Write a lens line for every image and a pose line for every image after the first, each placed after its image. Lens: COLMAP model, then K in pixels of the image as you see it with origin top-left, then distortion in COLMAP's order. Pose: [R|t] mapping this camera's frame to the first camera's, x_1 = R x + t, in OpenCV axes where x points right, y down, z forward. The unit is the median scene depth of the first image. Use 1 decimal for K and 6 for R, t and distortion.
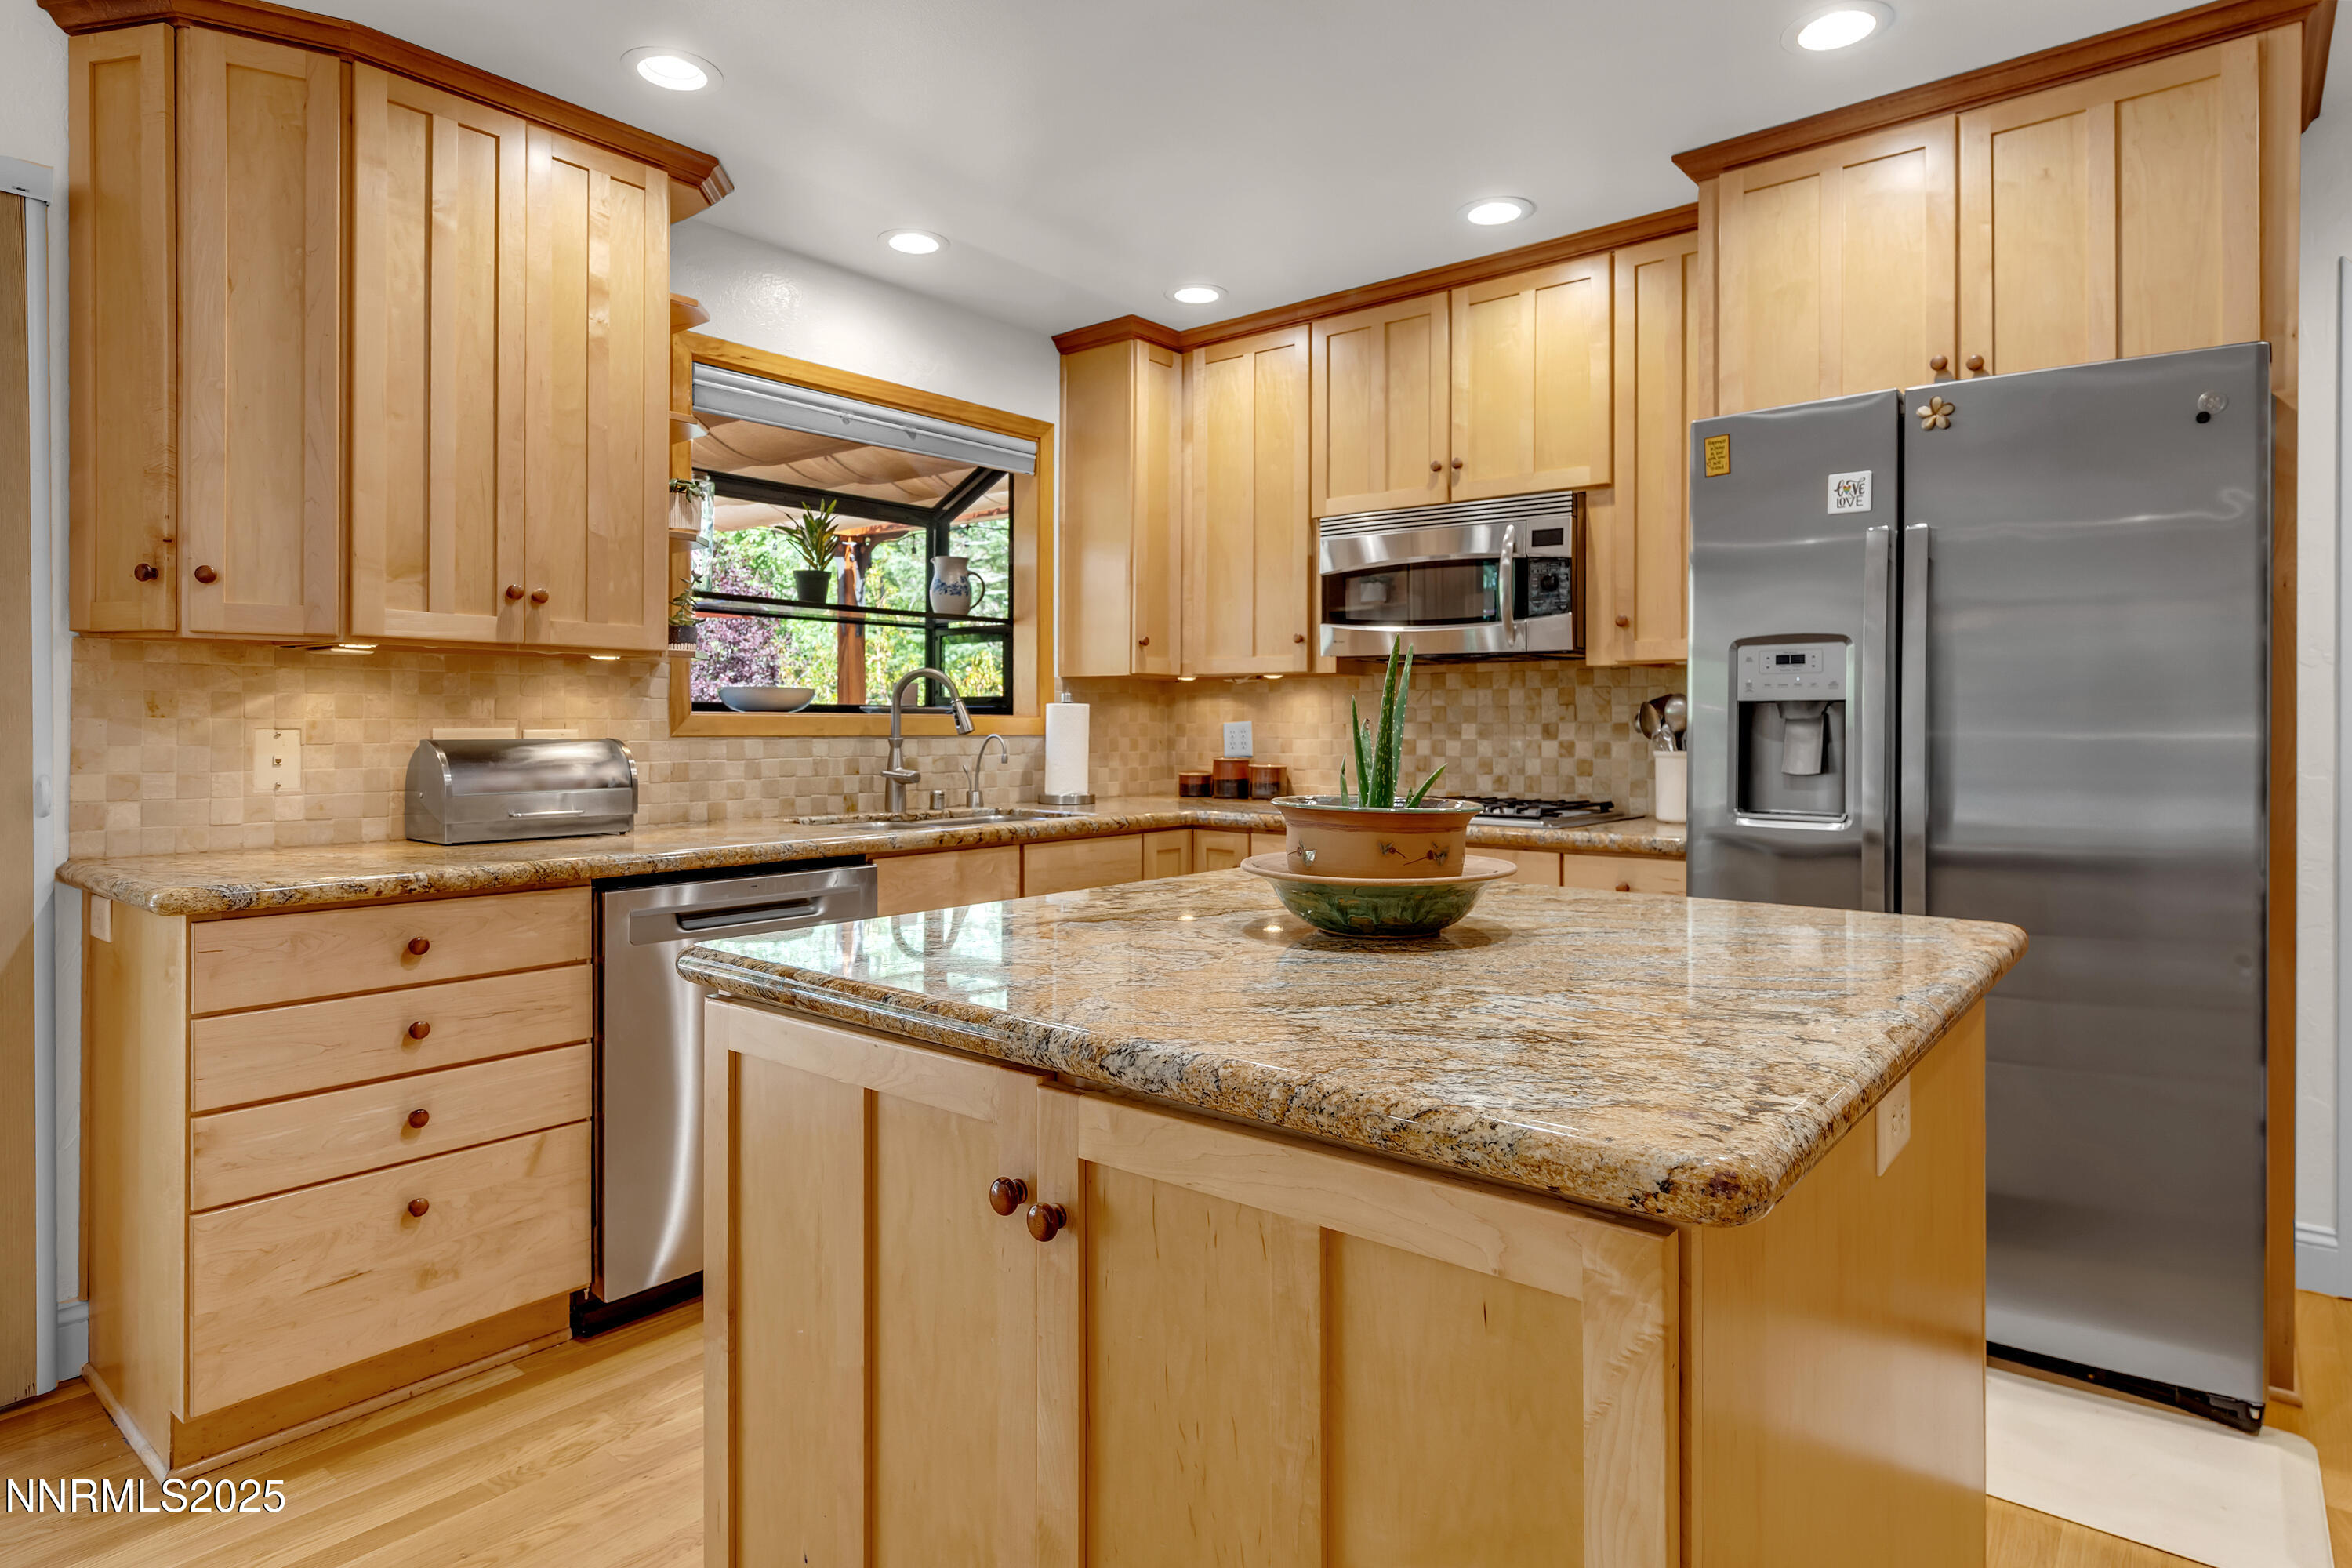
lens RADIAL K [[1305.6, 0, 1173.5], [0, 1305.6, 763.1], [0, 0, 1]] dist [-0.002957, 0.000219]
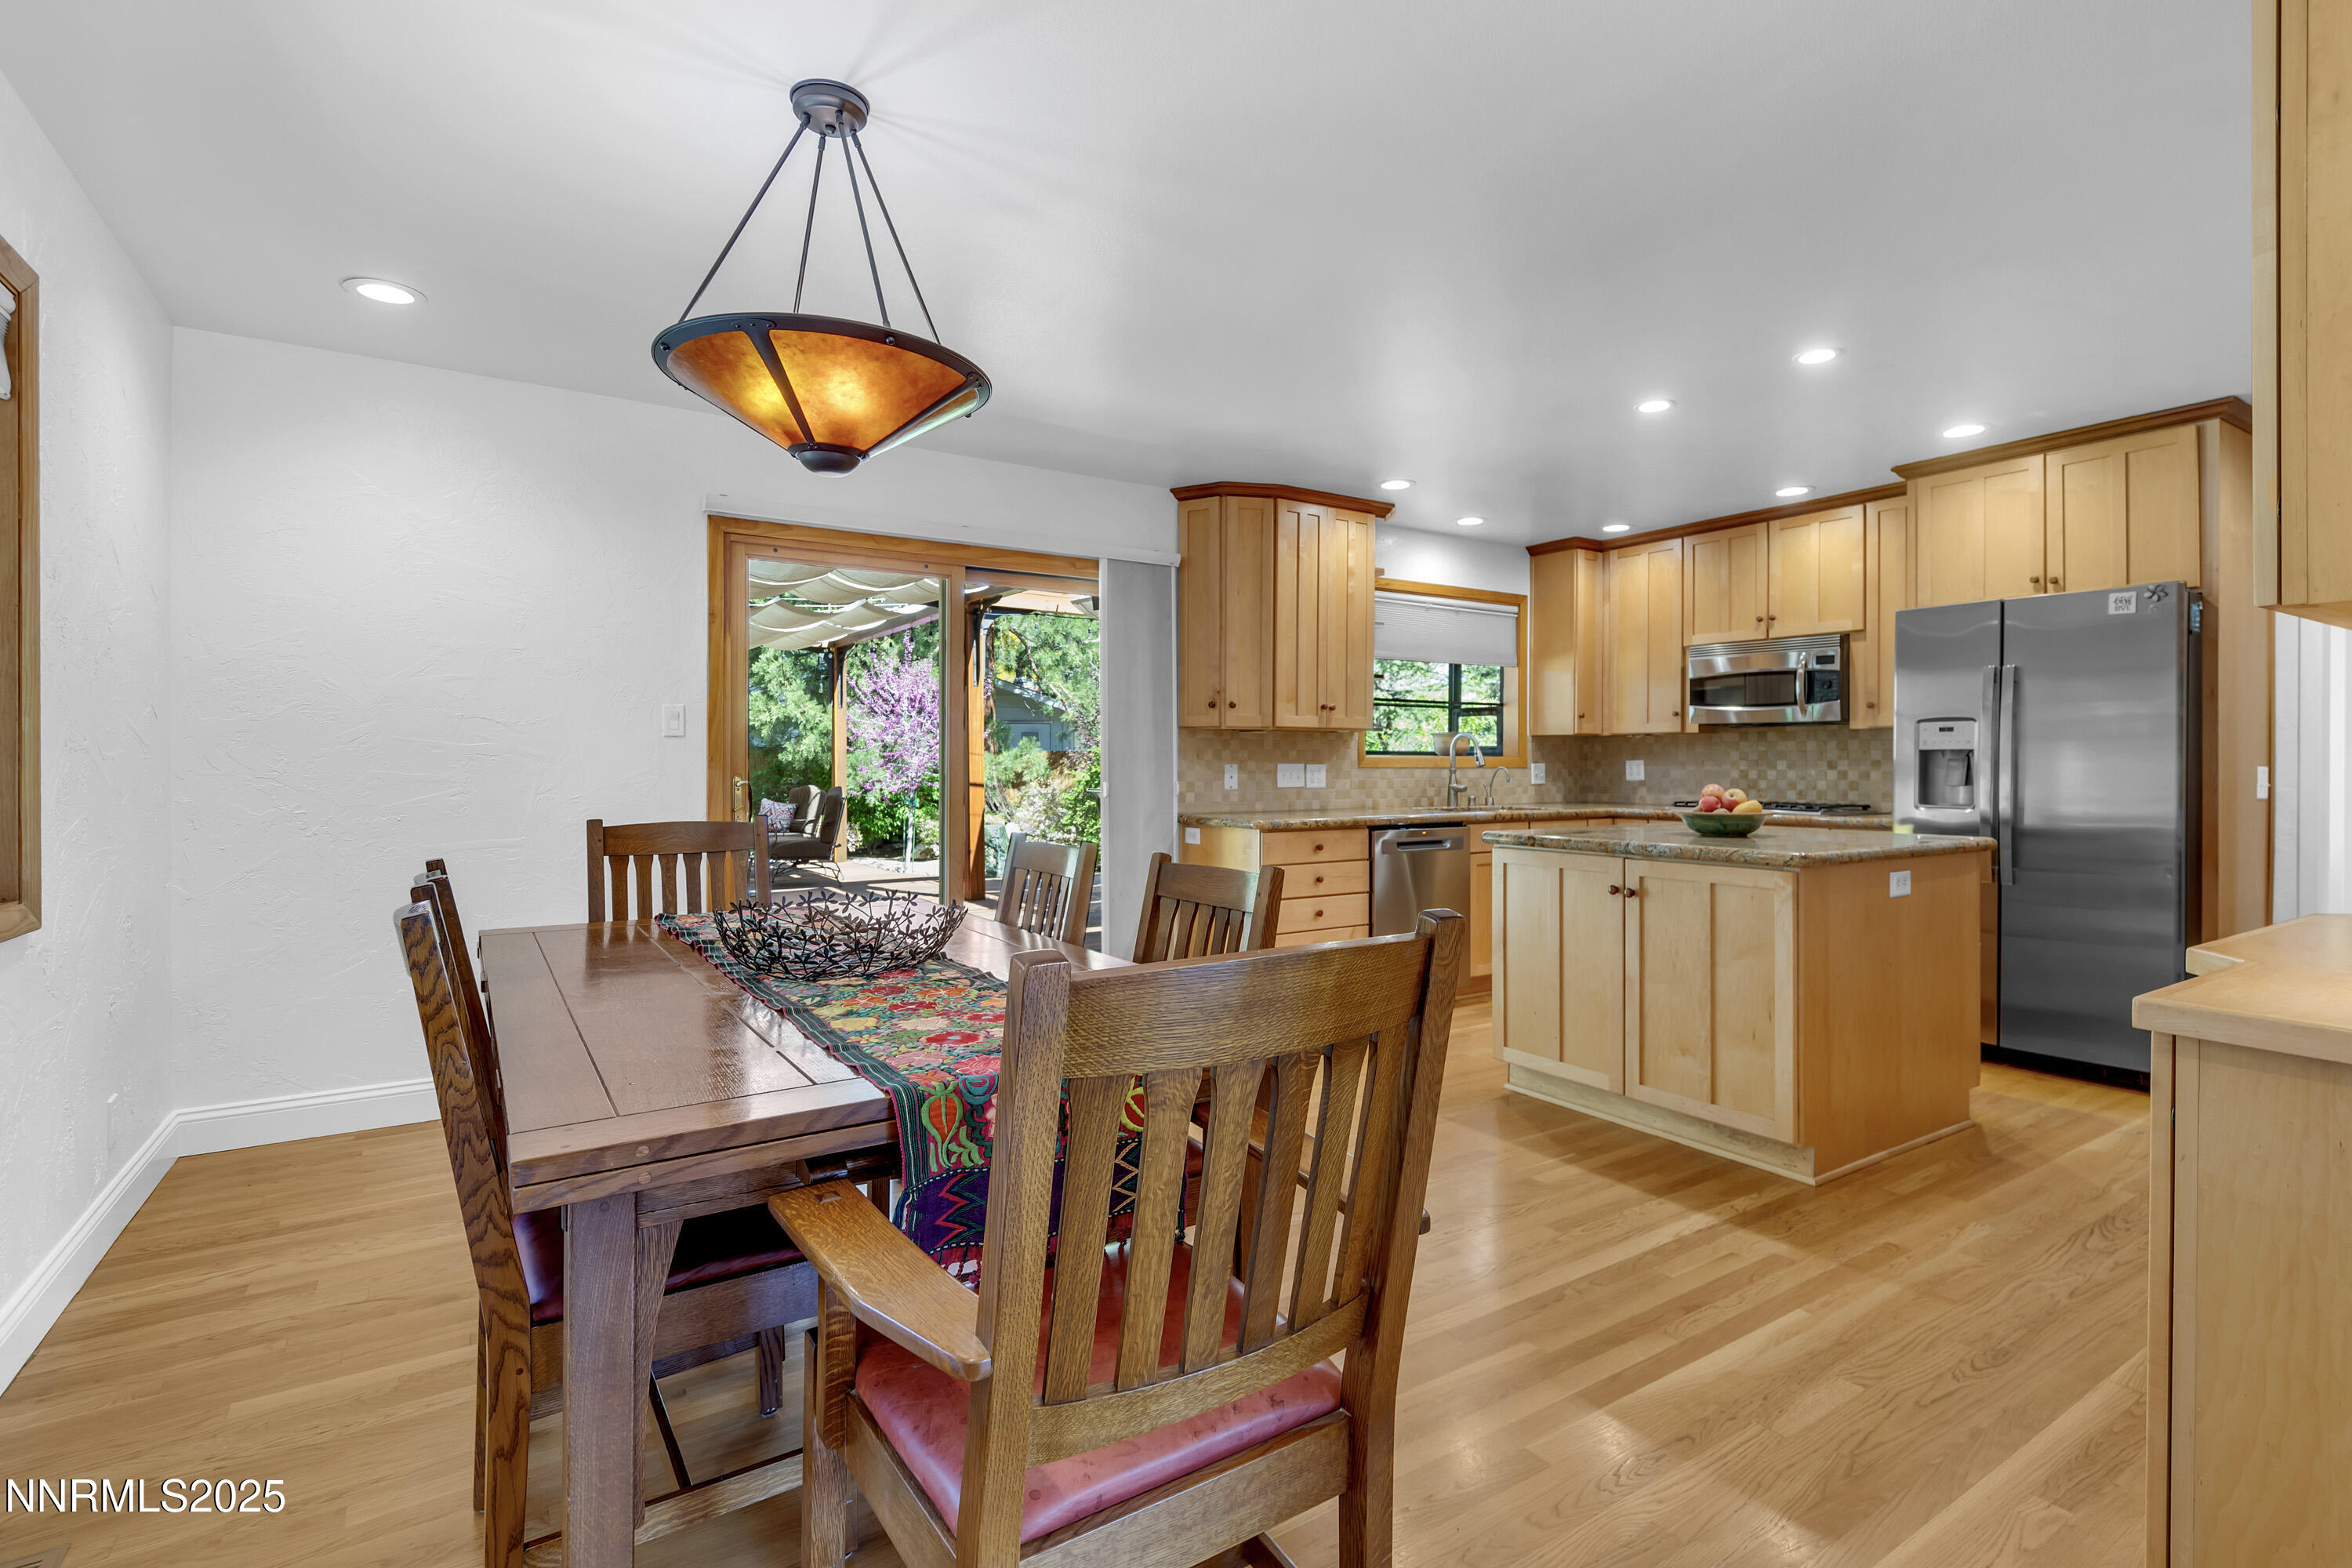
lens RADIAL K [[1111.3, 0, 1182.8], [0, 1111.3, 777.8], [0, 0, 1]] dist [0.000518, -0.000051]
pose [[0.956253, 0.002844, -0.292528, -0.118631], [-0.006929, 0.999892, -0.012932, 0.019796], [0.292460, 0.014393, 0.956170, -0.746131]]
